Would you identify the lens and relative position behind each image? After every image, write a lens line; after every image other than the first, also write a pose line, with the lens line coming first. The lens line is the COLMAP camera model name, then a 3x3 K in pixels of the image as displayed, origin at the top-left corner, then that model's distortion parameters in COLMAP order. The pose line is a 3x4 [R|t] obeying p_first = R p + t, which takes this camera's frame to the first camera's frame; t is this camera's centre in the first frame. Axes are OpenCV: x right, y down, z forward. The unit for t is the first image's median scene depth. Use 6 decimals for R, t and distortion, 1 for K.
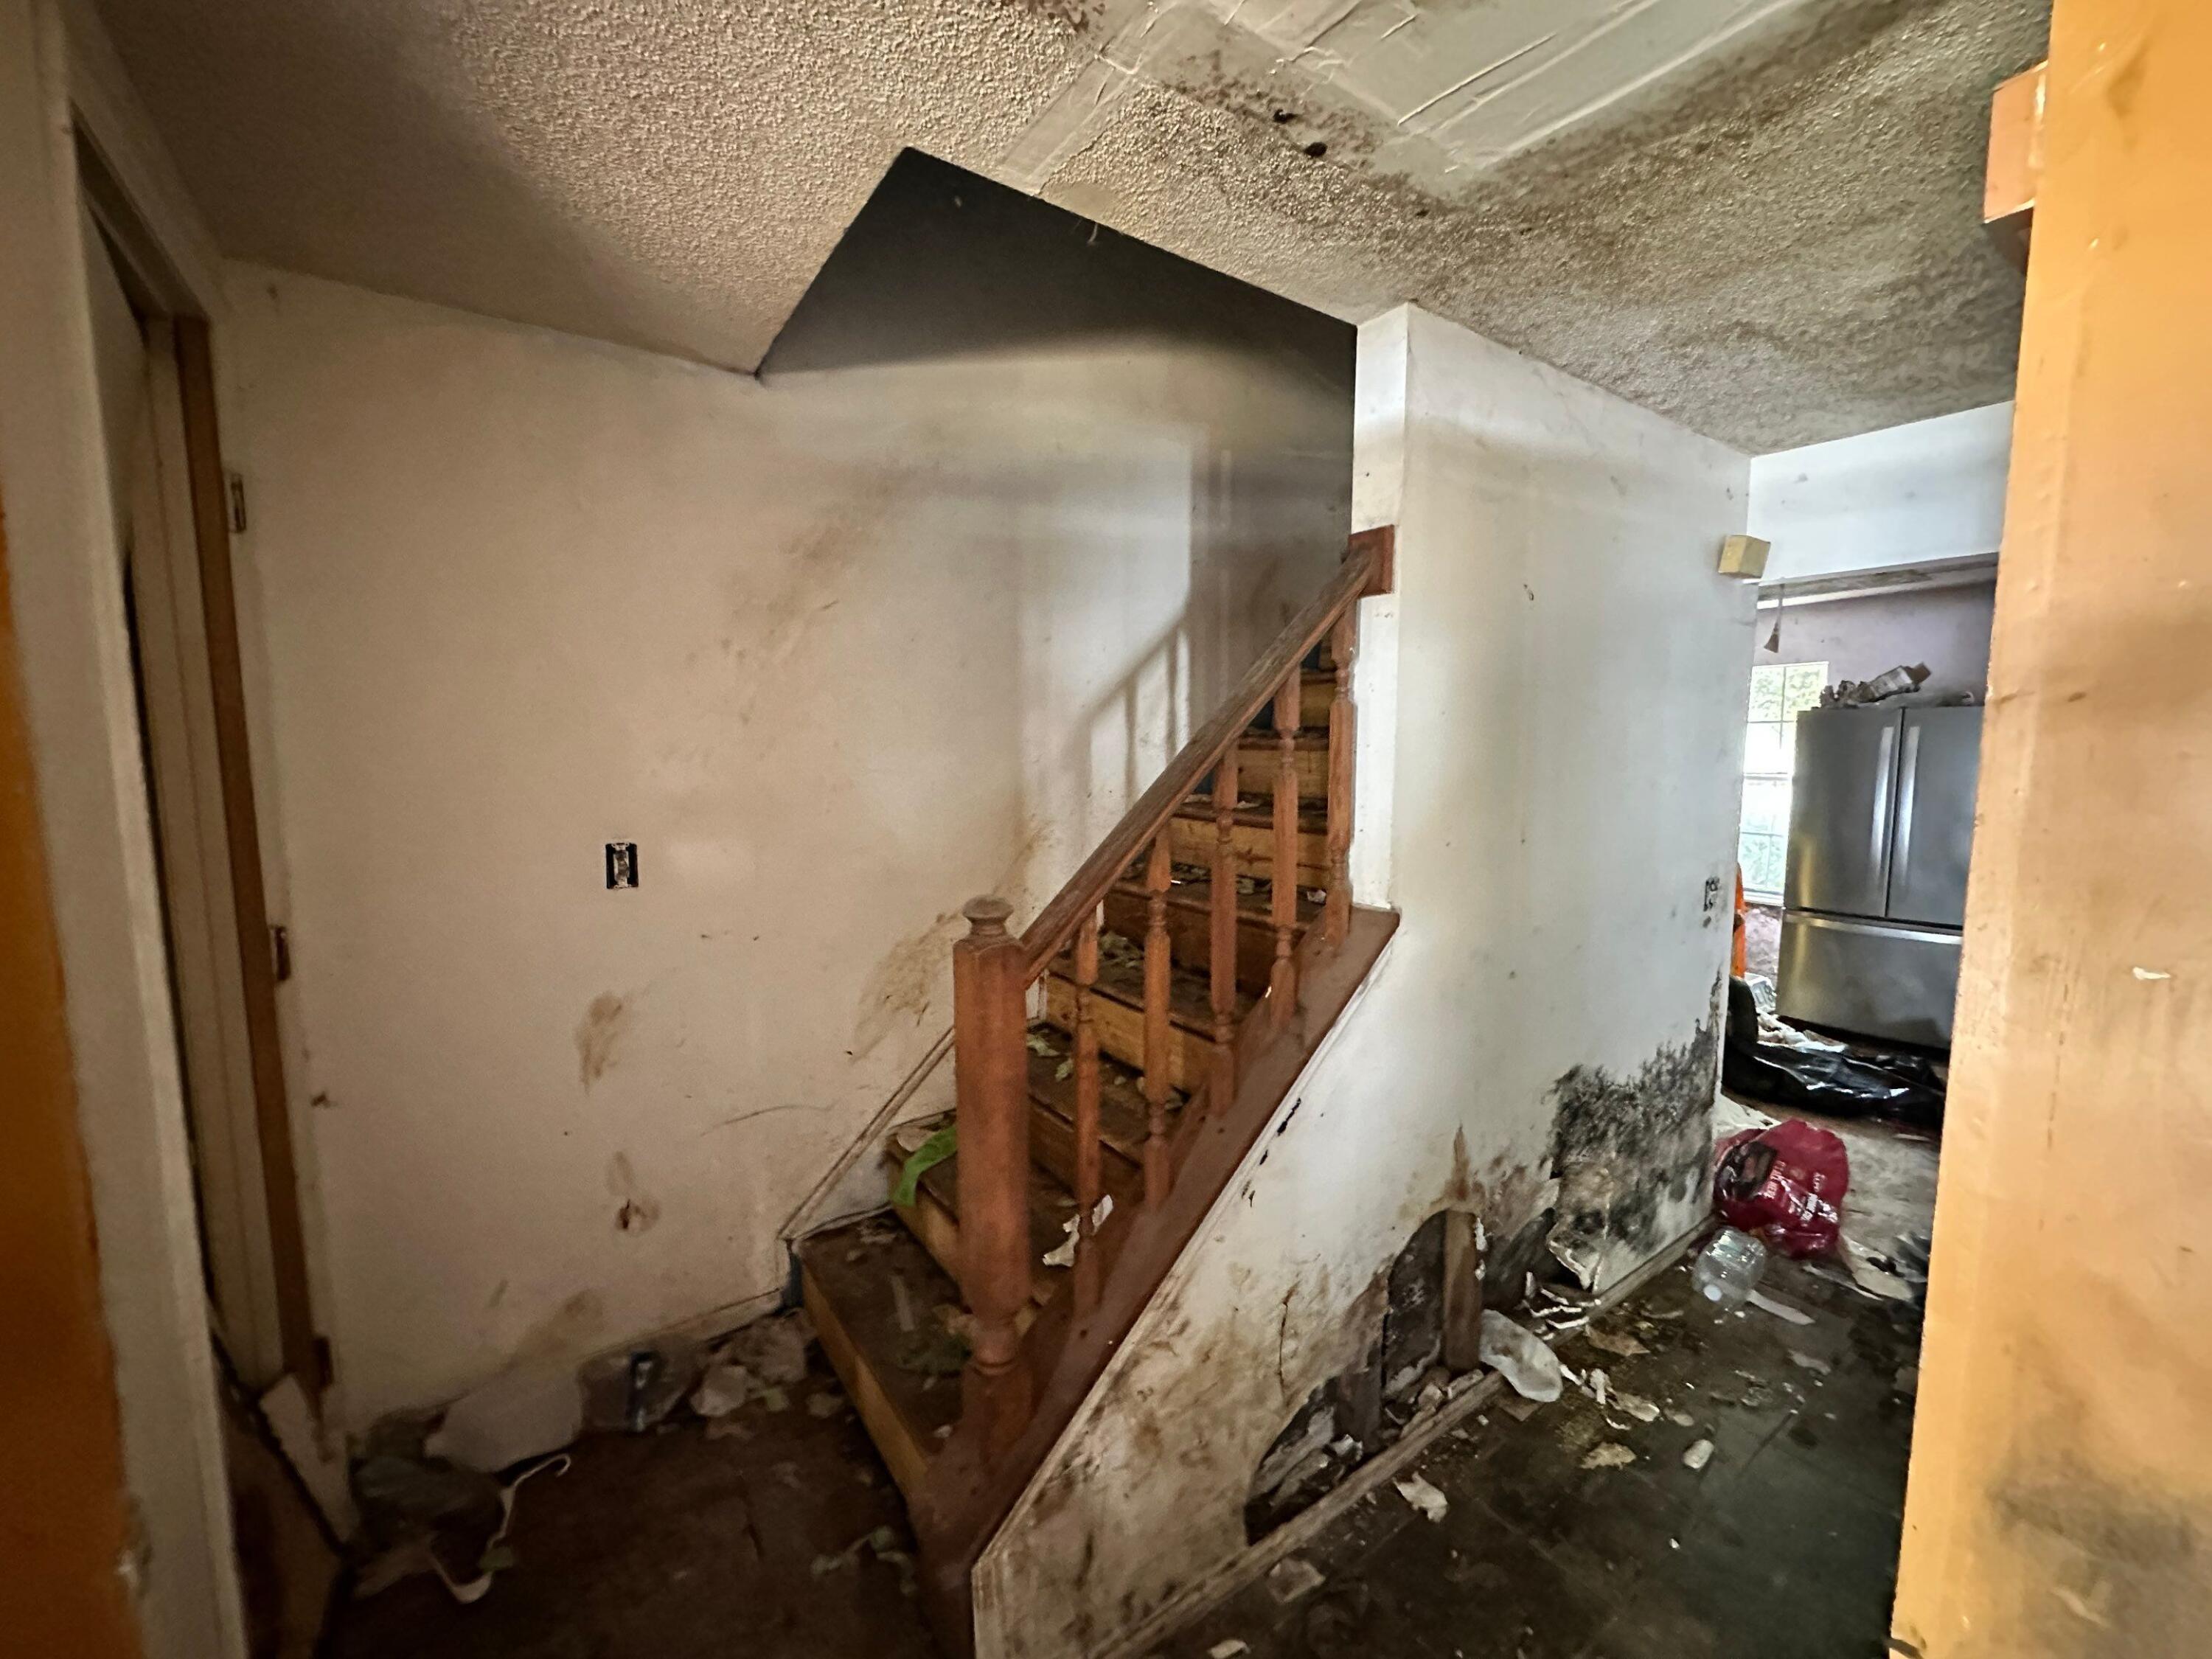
lens RADIAL K [[883.5, 0, 1103.9], [0, 883.5, 832.3], [0, 0, 1]] dist [-0.002186, 0.000483]
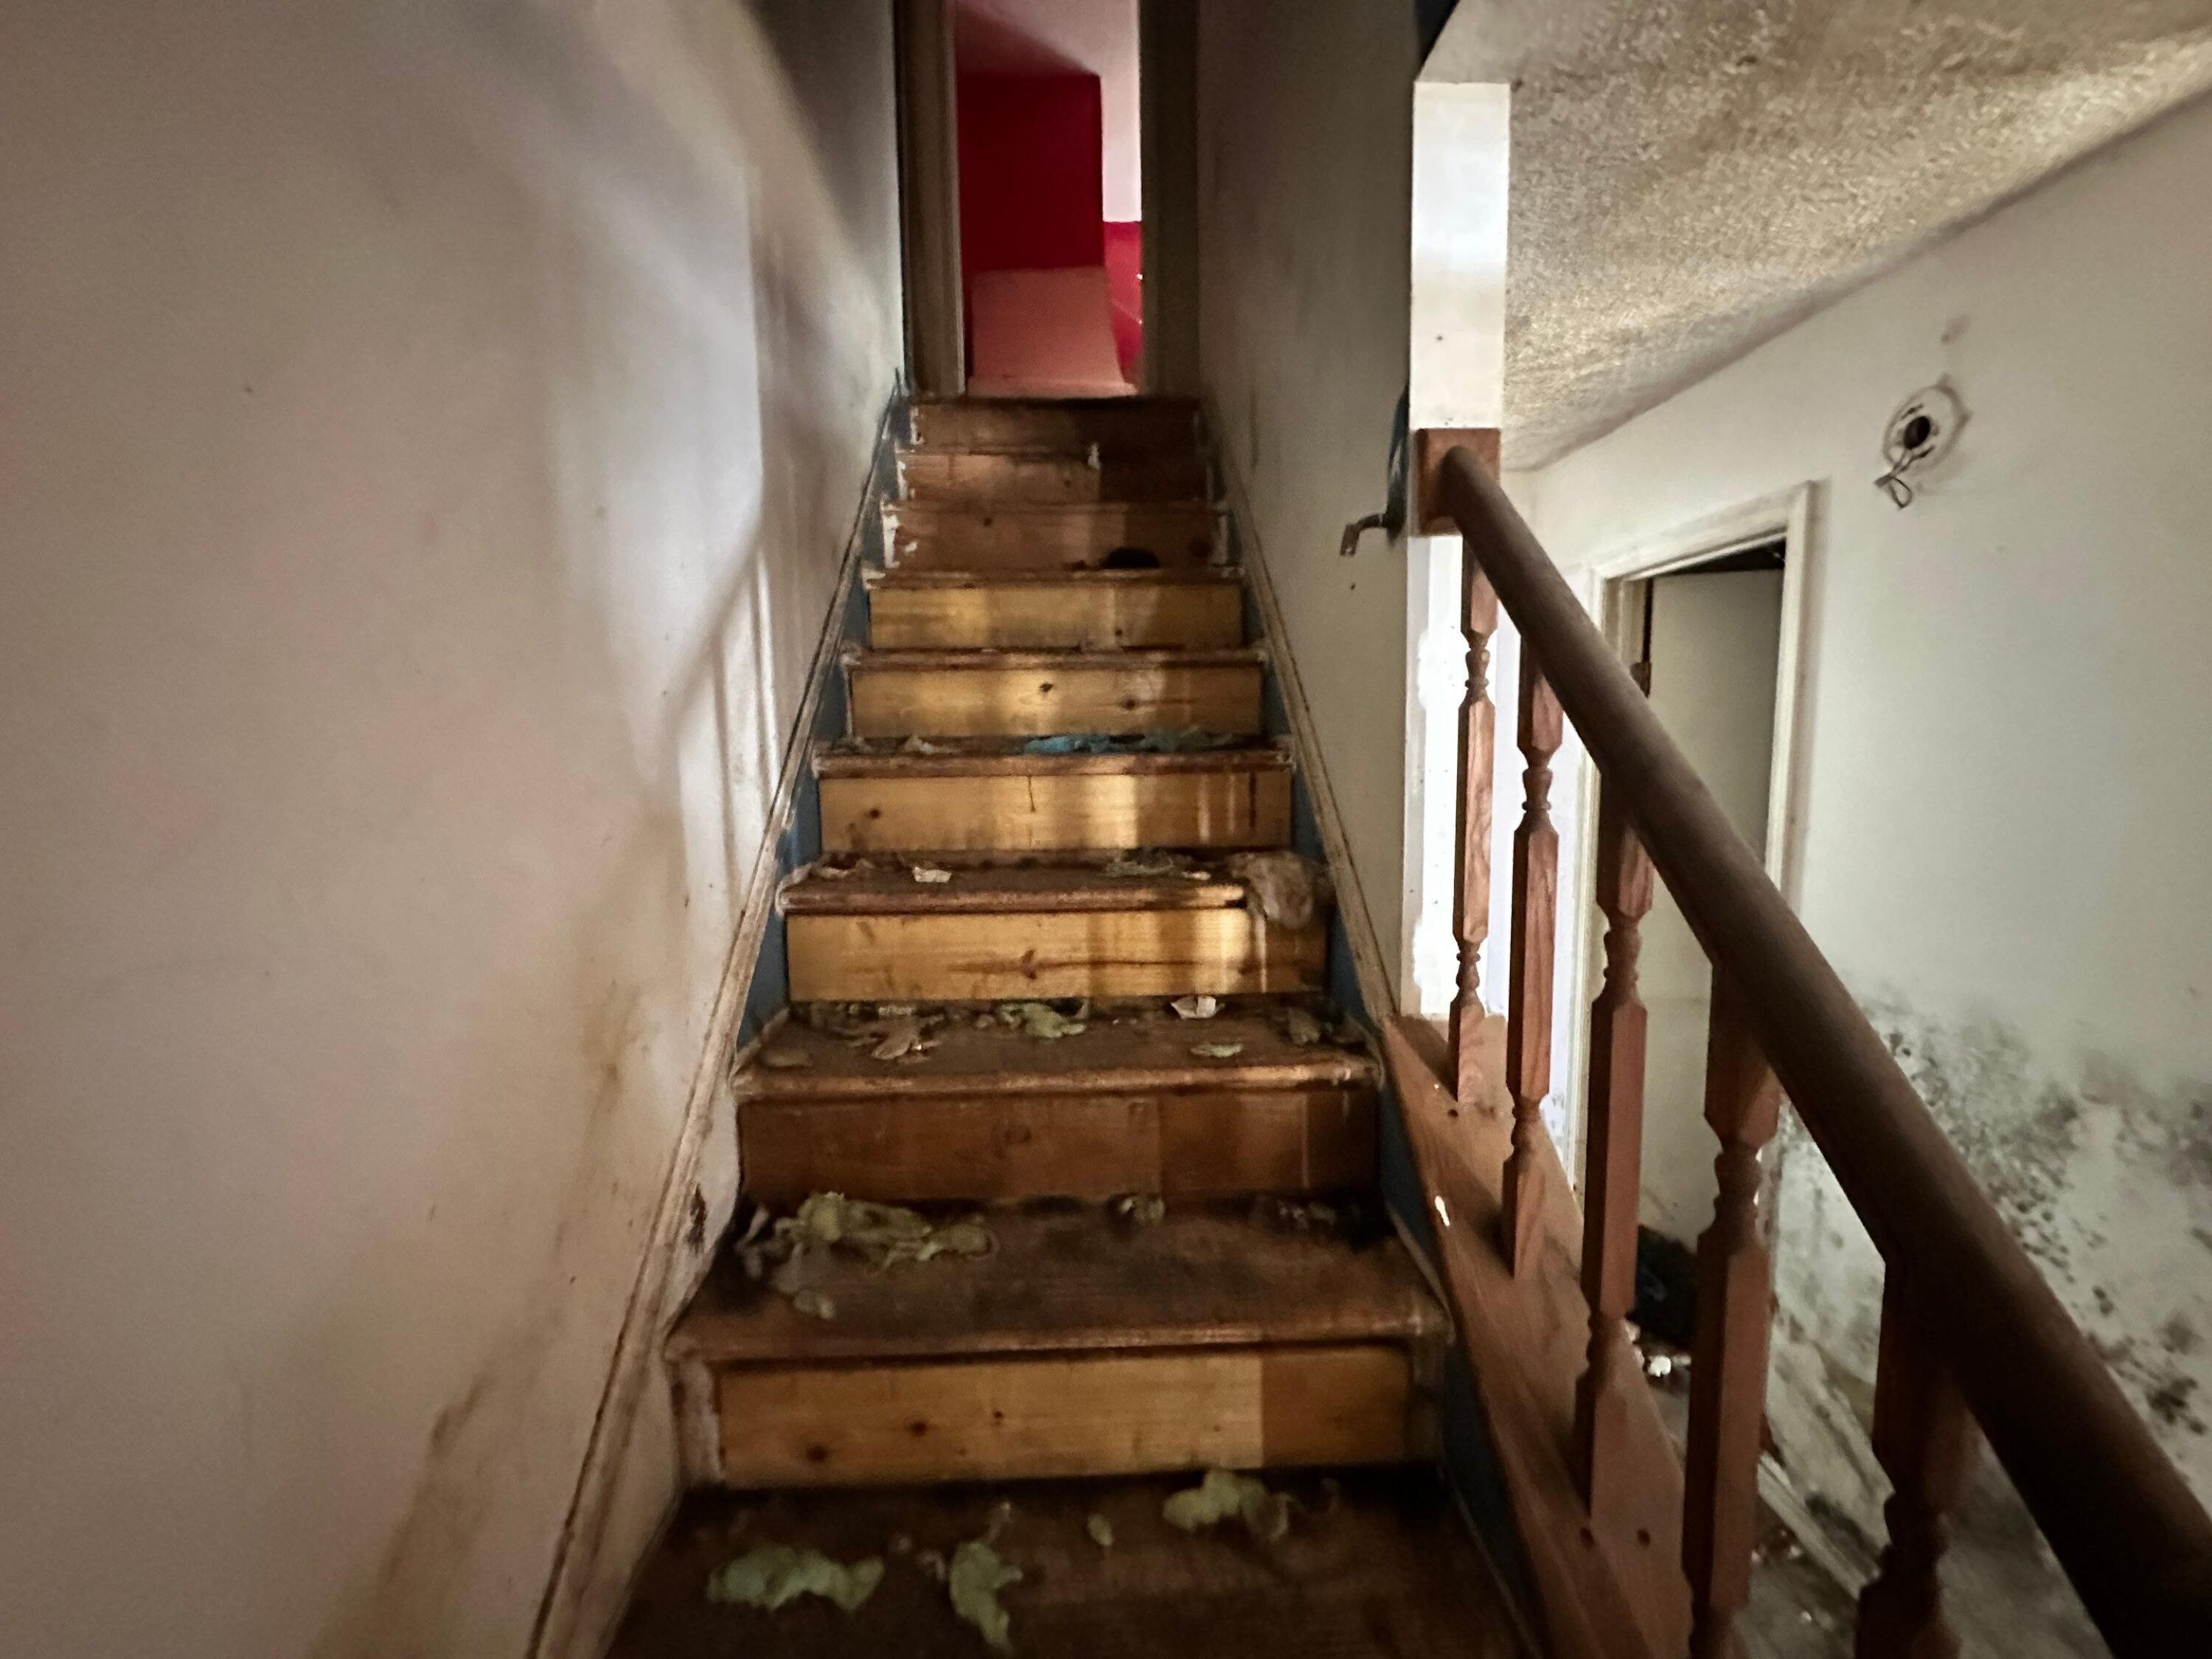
lens RADIAL K [[883.5, 0, 1103.9], [0, 883.5, 832.3], [0, 0, 1]] dist [-0.002186, 0.000483]
pose [[0.543261, -0.098883, 0.833721, -0.283791], [0.100374, 0.993567, 0.052436, -0.085560], [-0.833542, 0.055198, 0.549691, 0.648377]]
